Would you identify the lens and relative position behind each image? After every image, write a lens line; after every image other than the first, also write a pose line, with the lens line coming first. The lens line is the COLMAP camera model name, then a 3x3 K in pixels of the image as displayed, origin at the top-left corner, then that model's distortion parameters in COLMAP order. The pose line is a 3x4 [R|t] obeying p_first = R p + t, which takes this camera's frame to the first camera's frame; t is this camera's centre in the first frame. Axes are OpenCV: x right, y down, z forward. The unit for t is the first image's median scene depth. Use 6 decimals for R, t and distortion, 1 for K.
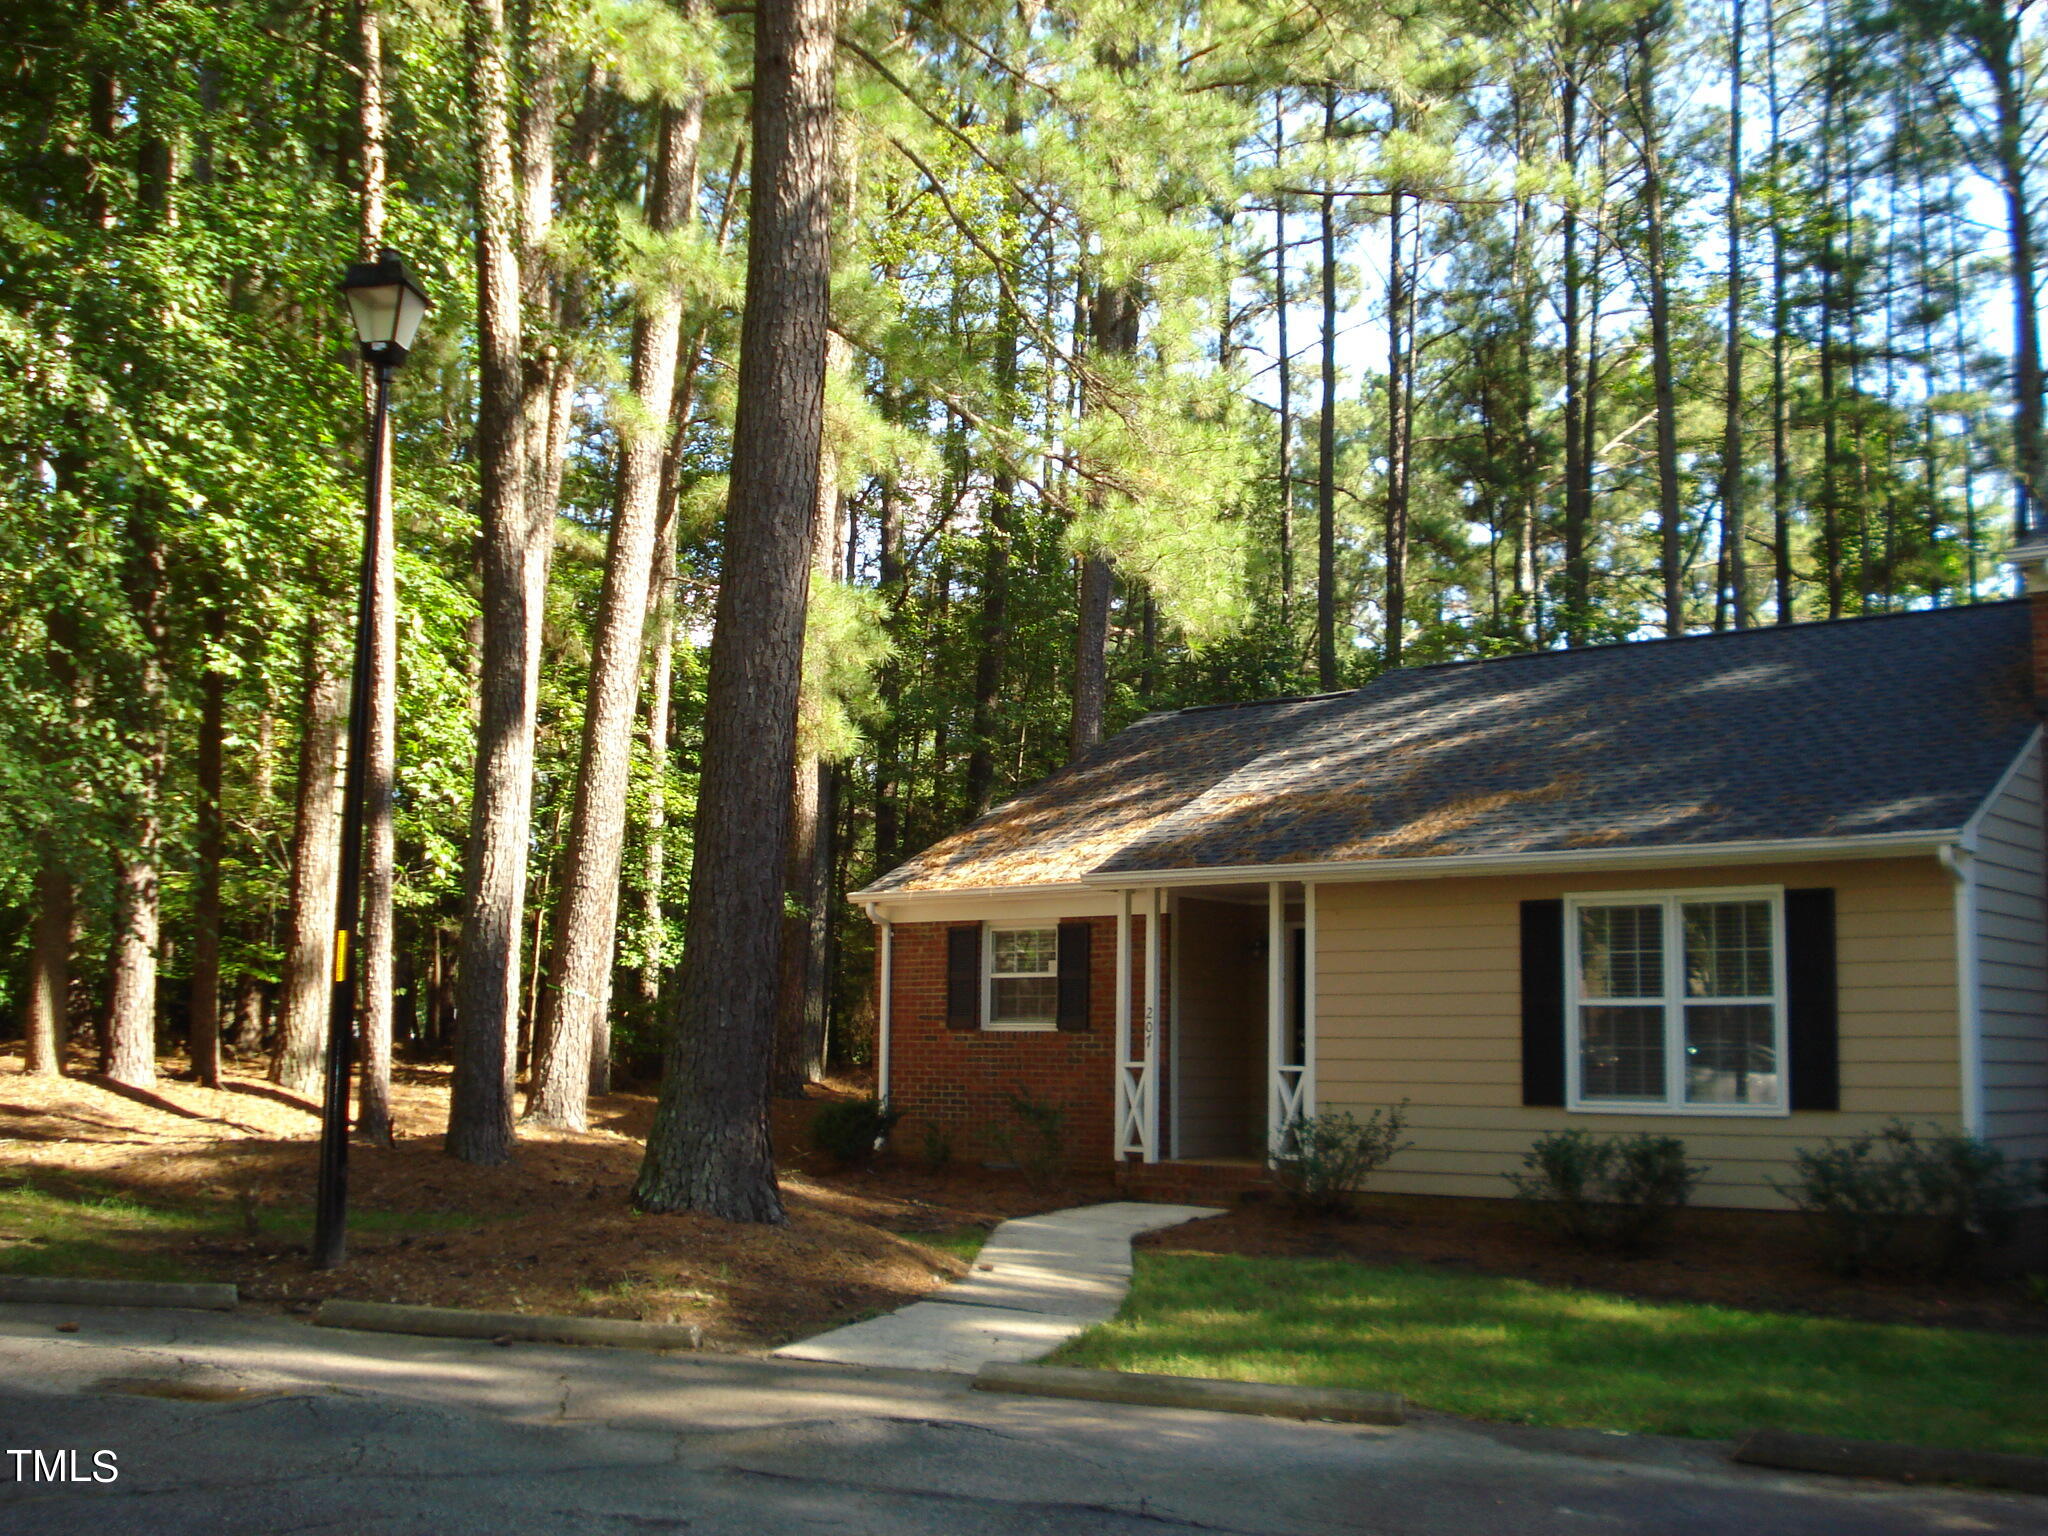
lens RADIAL K [[2317.6, 0, 1024.0], [0, 2317.6, 768.0], [0, 0, 1]] dist [-0.040504, -0.215496]
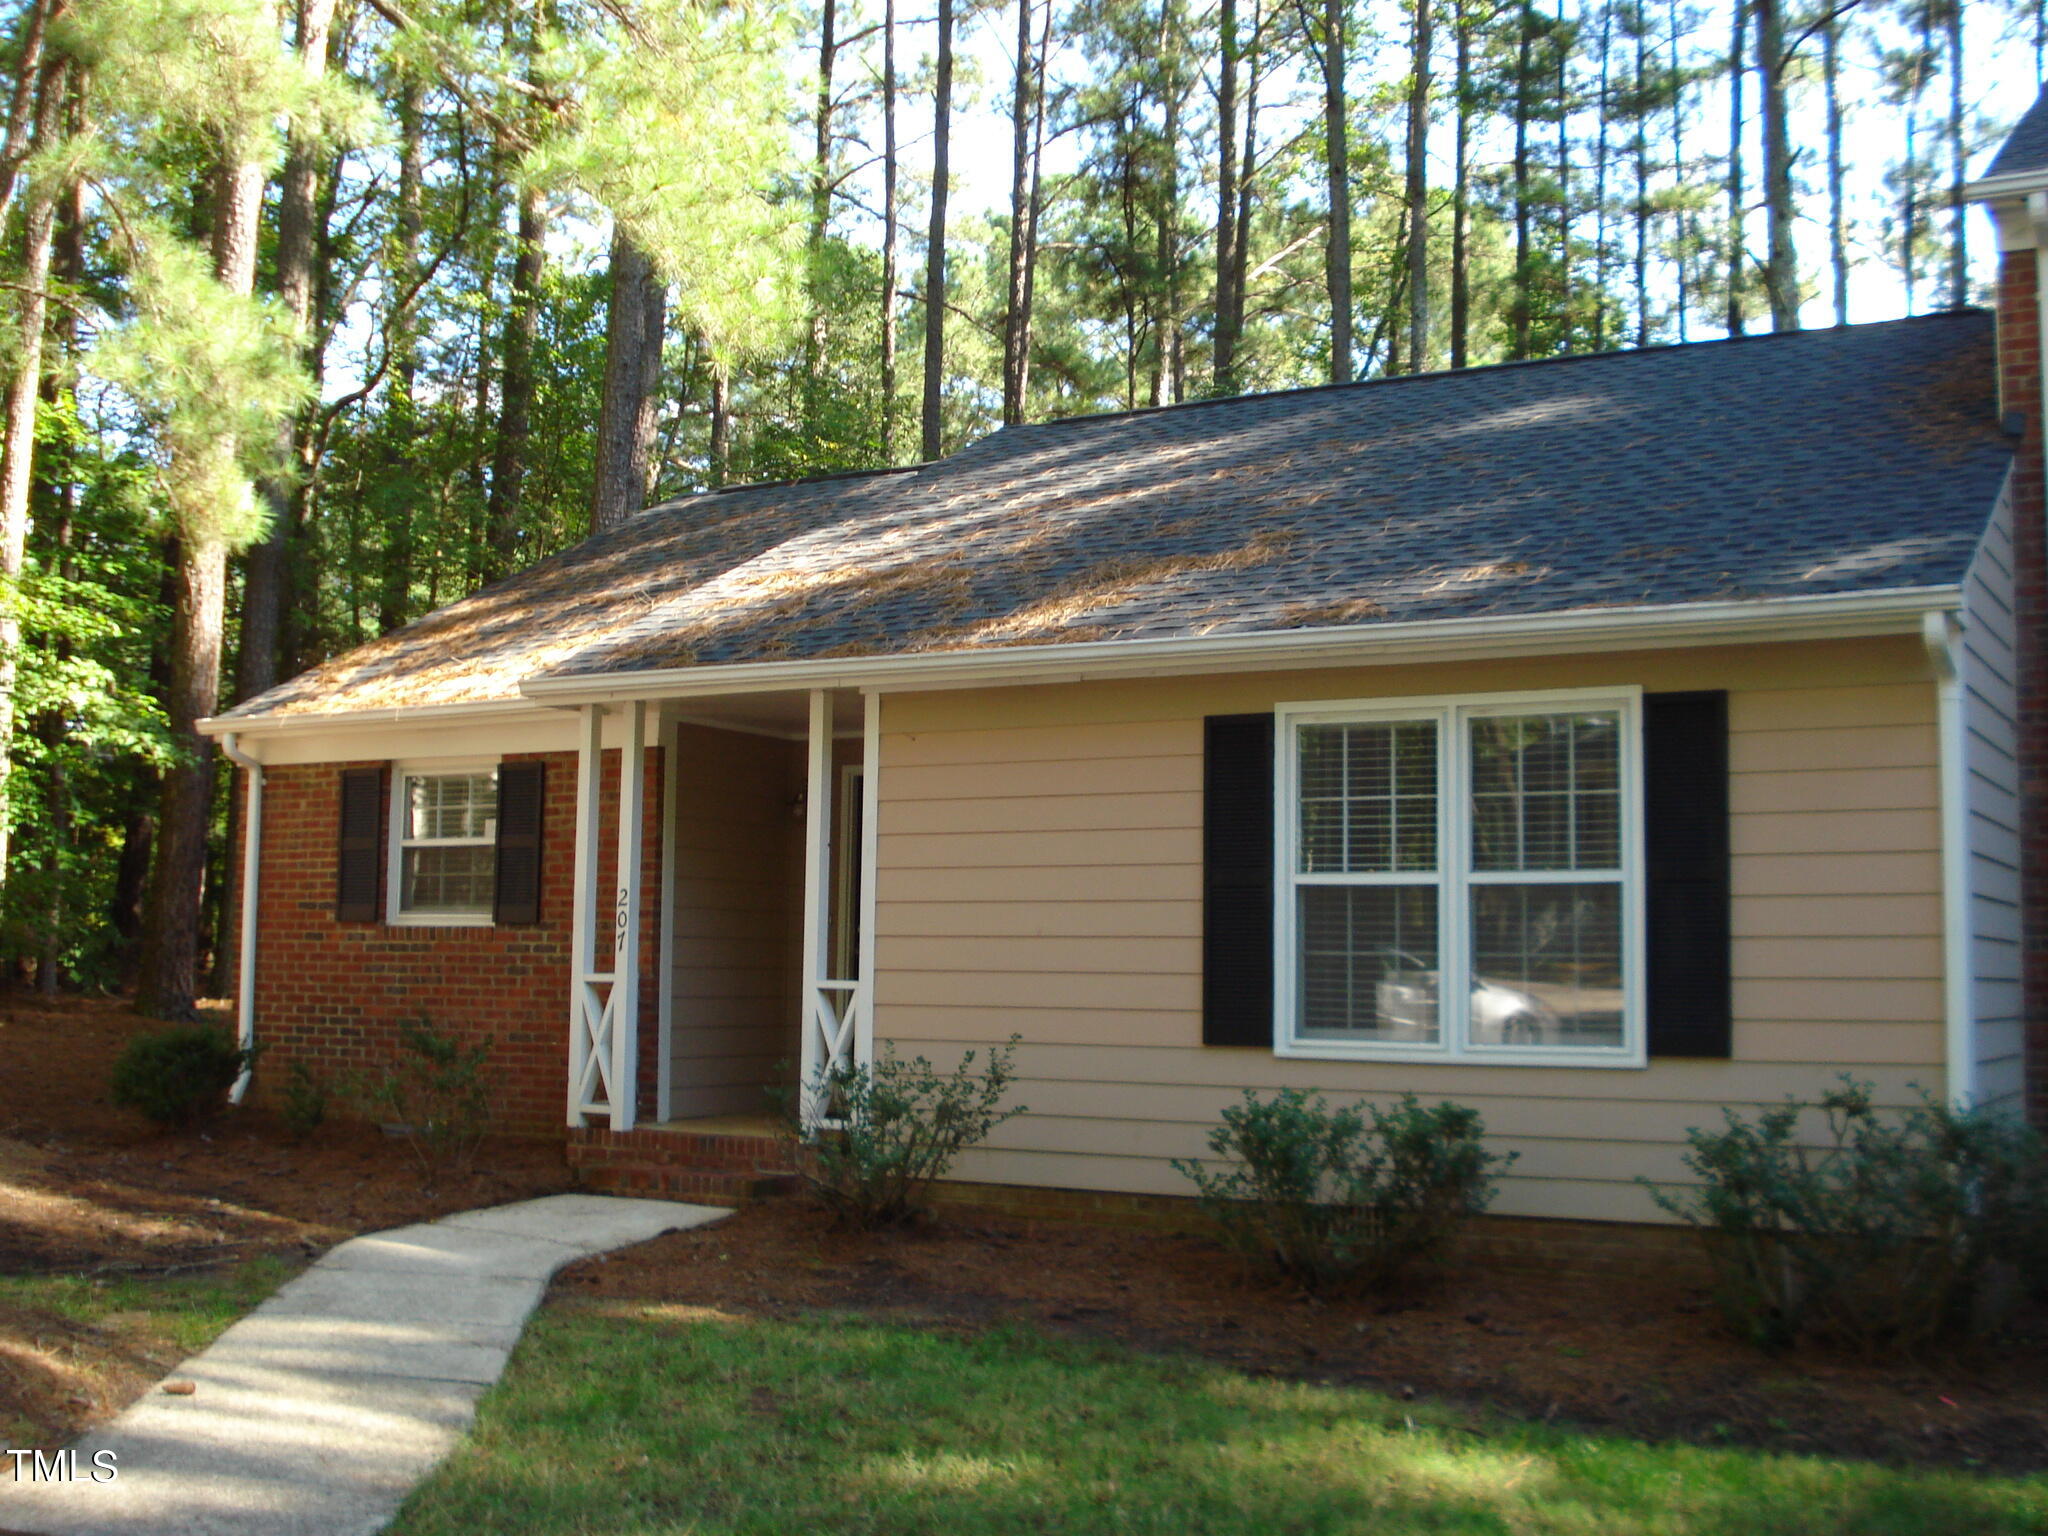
lens RADIAL K [[2317.6, 0, 1024.0], [0, 2317.6, 768.0], [0, 0, 1]] dist [-0.040504, -0.215496]
pose [[0.986069, 0.014388, 0.165711, 0.056737], [-0.020885, 0.999077, 0.037530, 0.043339], [-0.165019, -0.040468, 0.985460, 0.349728]]
